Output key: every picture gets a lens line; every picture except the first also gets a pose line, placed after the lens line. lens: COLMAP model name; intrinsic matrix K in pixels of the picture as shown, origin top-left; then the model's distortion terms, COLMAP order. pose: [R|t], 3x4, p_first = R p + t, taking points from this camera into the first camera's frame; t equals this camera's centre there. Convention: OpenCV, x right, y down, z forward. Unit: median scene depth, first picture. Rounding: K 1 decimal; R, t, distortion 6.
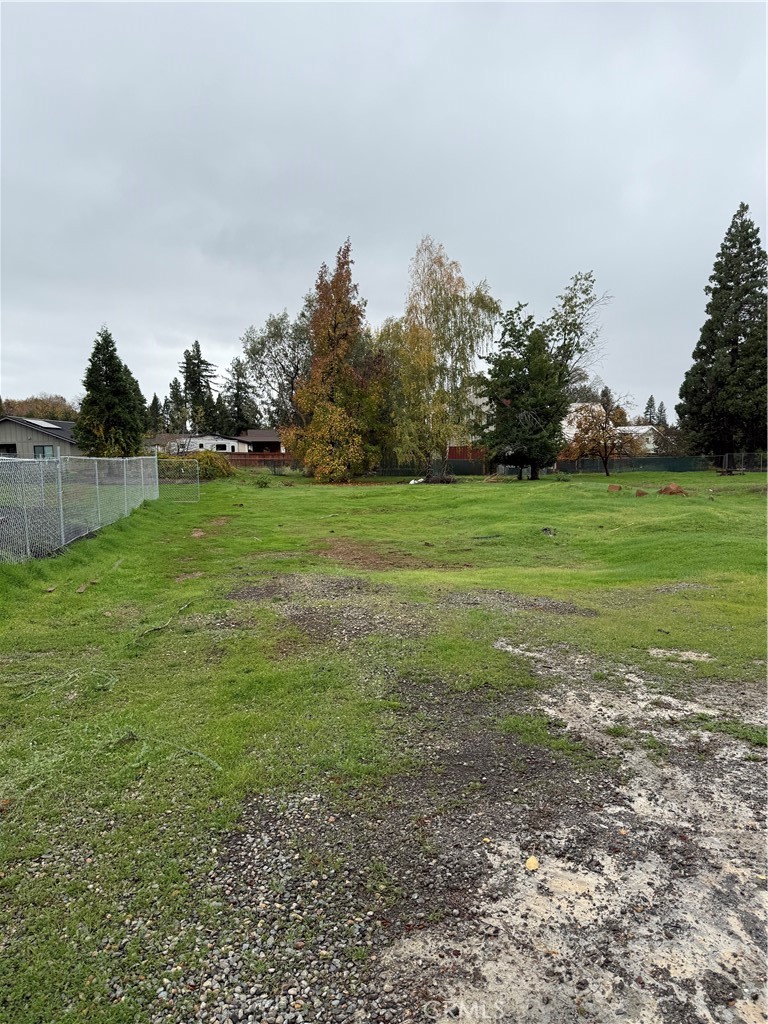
lens RADIAL K [[711.7, 0, 388.9], [0, 711.7, 523.3], [0, 0, 1]] dist [0.007124, -0.000468]
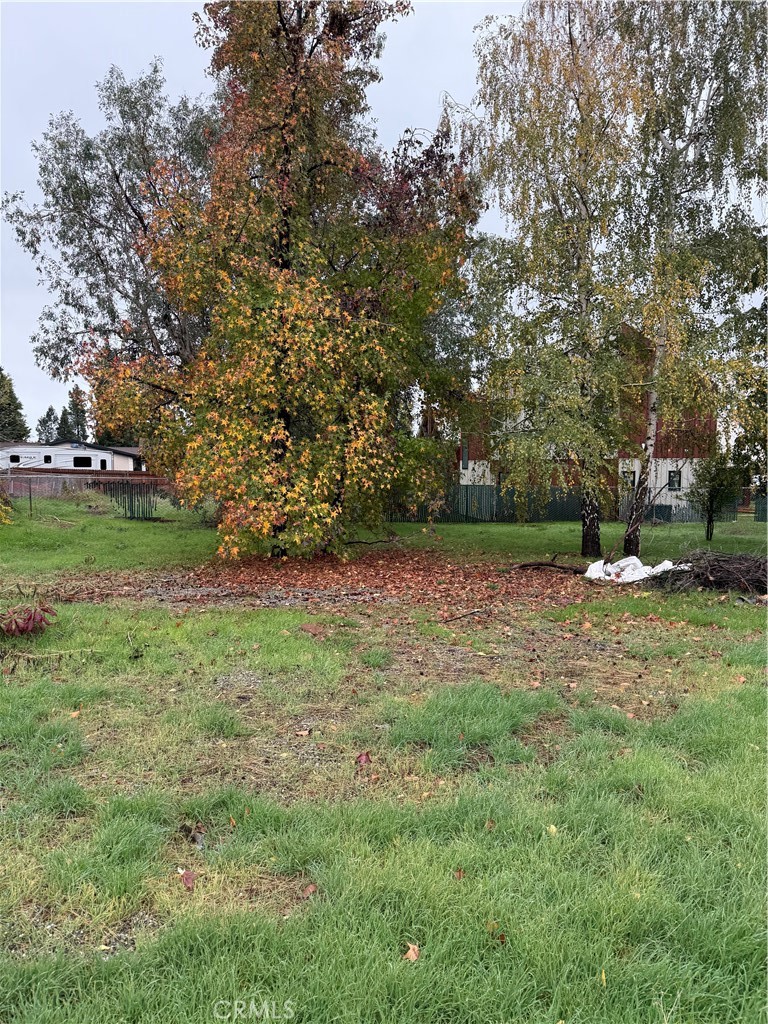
lens RADIAL K [[711.7, 0, 381.6], [0, 711.7, 510.0], [0, 0, 1]] dist [0.007124, -0.000468]
pose [[0.996726, 0.003684, 0.080767, -0.015646], [0.000751, 0.998496, -0.054818, -0.015358], [-0.080848, 0.054700, 0.995224, 0.176850]]
